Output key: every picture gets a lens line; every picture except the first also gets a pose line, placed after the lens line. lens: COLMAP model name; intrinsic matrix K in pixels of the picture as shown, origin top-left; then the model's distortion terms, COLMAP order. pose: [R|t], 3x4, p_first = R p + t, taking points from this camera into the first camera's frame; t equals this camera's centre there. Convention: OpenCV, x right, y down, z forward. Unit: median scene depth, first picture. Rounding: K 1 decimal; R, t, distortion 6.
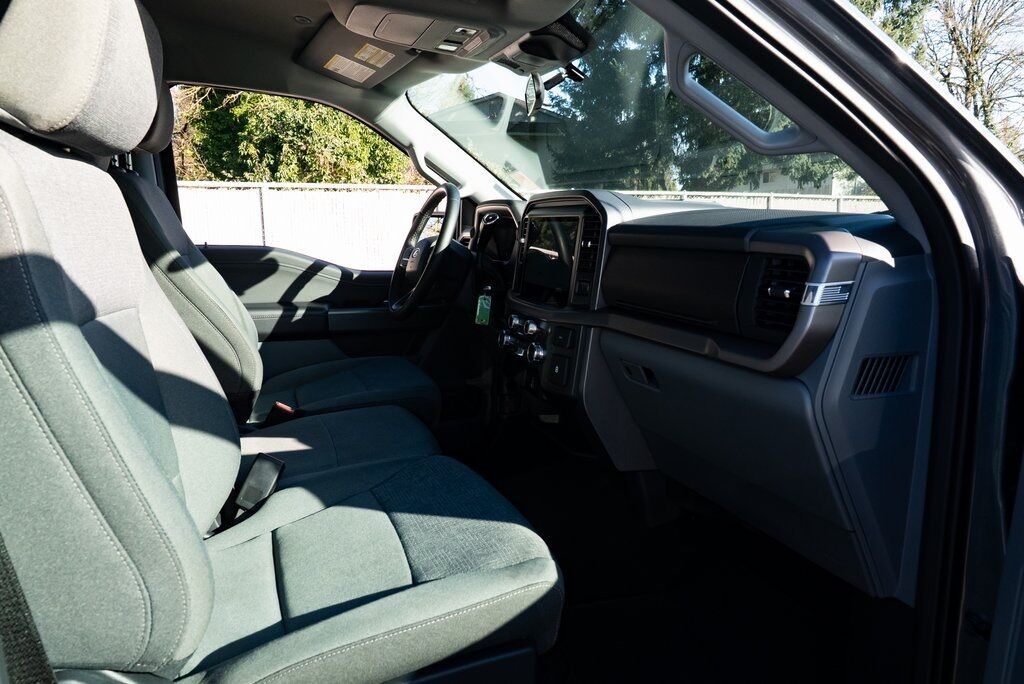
lens RADIAL K [[697.9, 0, 512.0], [0, 697.9, 342.0], [0, 0, 1]] dist [-0.025915, 0.008441]
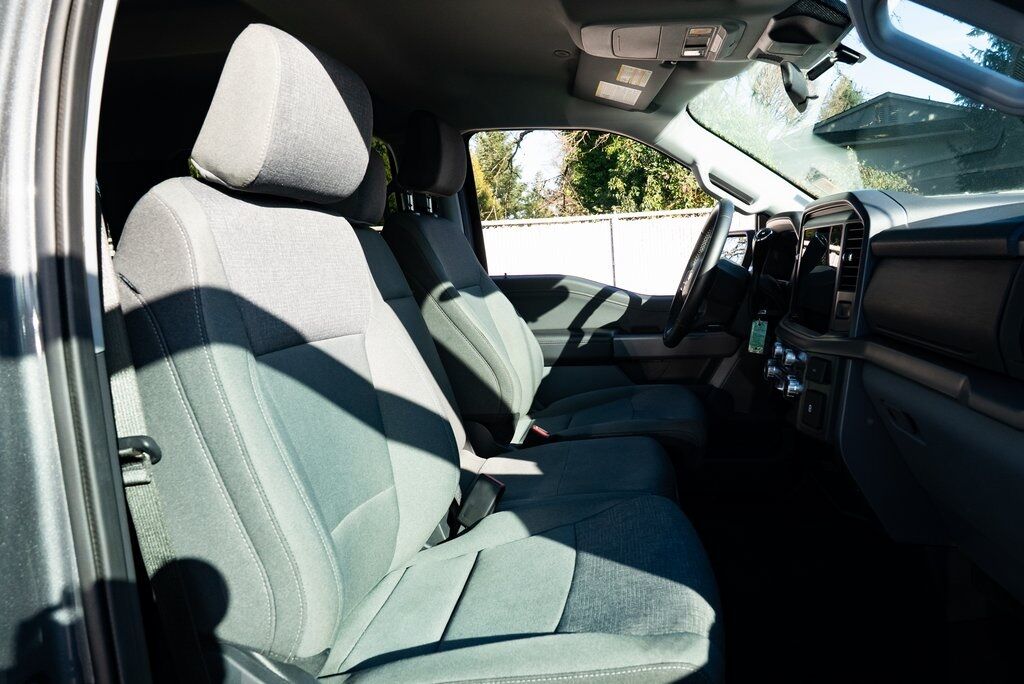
lens RADIAL K [[697.9, 0, 512.0], [0, 697.9, 342.0], [0, 0, 1]] dist [-0.025915, 0.008441]
pose [[0.867436, 0.007908, -0.497486, 0.117824], [-0.026203, 0.999212, -0.029805, -0.004114], [0.496858, 0.038890, 0.866960, 0.068993]]
